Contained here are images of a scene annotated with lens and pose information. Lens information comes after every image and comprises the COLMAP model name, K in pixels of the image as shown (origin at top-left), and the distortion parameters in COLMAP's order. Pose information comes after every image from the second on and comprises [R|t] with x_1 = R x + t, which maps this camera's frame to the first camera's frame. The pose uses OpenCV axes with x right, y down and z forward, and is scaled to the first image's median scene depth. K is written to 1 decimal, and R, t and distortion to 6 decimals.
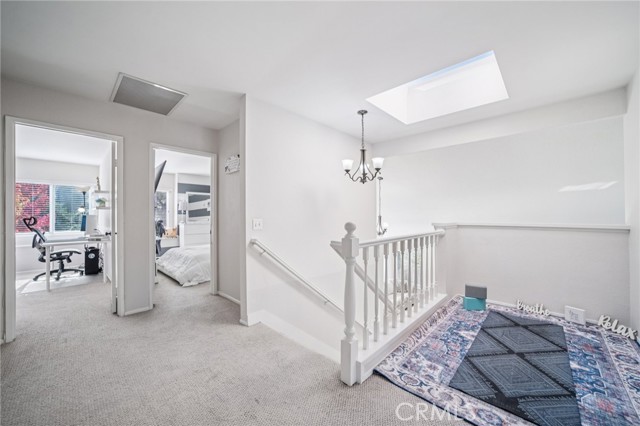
lens RADIAL K [[241.4, 0, 320.6], [0, 241.4, 213.8], [0, 0, 1]] dist [-0.003666, -0.000135]
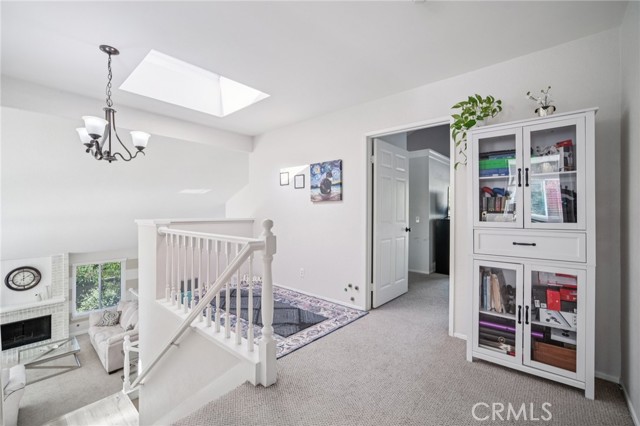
lens RADIAL K [[269.1, 0, 321.1], [0, 269.1, 213.3], [0, 0, 1]] dist [-0.004321, -0.000357]
pose [[-0.017889, -0.003532, 0.999834, -1.067853], [-0.003474, 0.999988, 0.003470, 0.006247], [-0.999834, -0.003412, -0.017901, 0.893608]]
